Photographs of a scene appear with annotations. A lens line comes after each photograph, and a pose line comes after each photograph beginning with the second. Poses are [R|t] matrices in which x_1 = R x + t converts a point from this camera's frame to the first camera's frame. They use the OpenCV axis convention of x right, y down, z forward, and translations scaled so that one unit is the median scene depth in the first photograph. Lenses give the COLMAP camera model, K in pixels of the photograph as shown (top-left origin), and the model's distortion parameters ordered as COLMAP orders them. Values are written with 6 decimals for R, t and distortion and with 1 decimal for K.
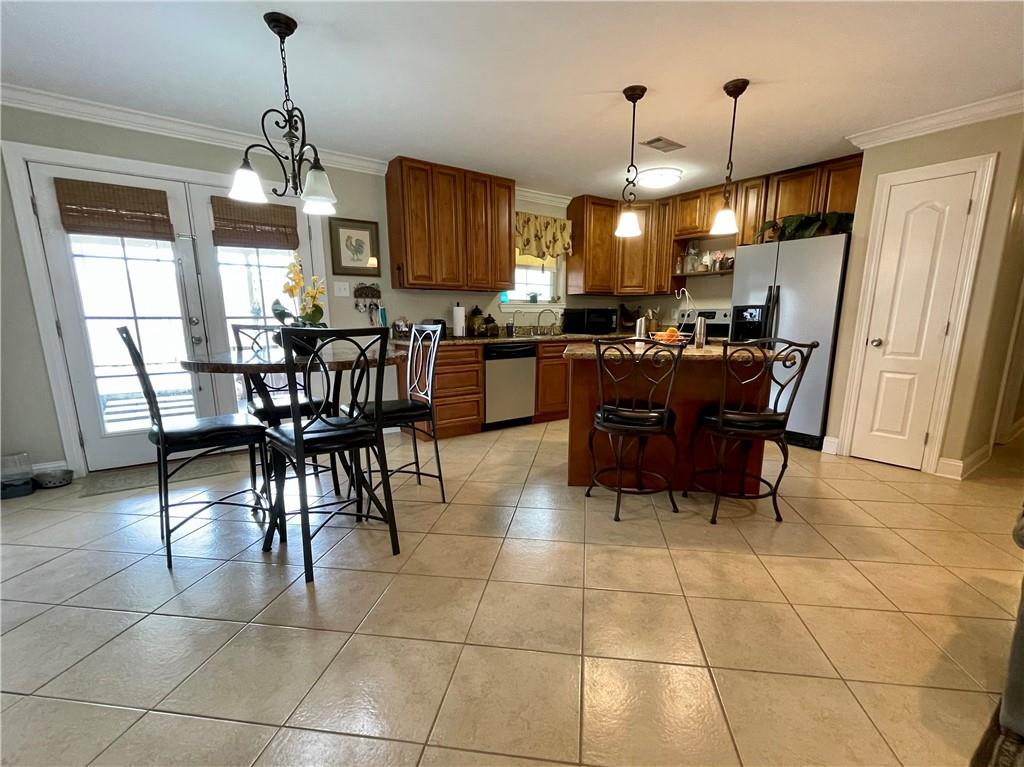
lens RADIAL K [[412.5, 0, 512.0], [0, 412.5, 383.5], [0, 0, 1]] dist [-0.000345, -0.000072]
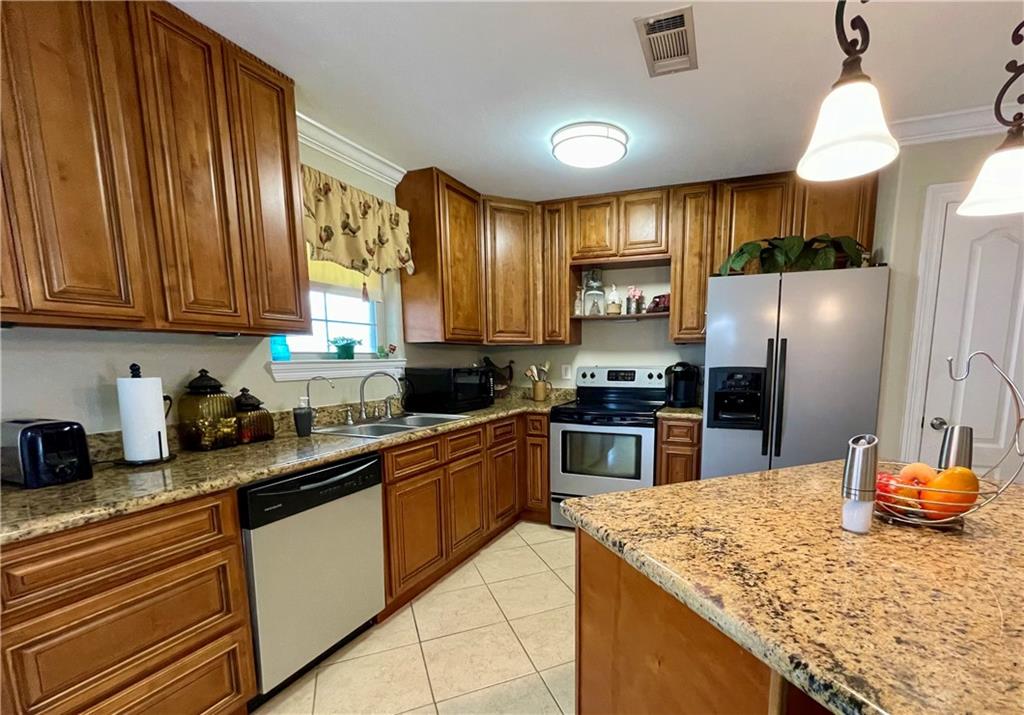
lens RADIAL K [[427.8, 0, 549.8], [0, 427.8, 406.9], [0, 0, 1]] dist [-0.000473, -0.000115]
pose [[0.828847, -0.069781, 0.555107, -0.038240], [0.097727, 0.994995, -0.020840, -0.106882], [-0.550874, 0.071522, 0.831518, 0.455293]]
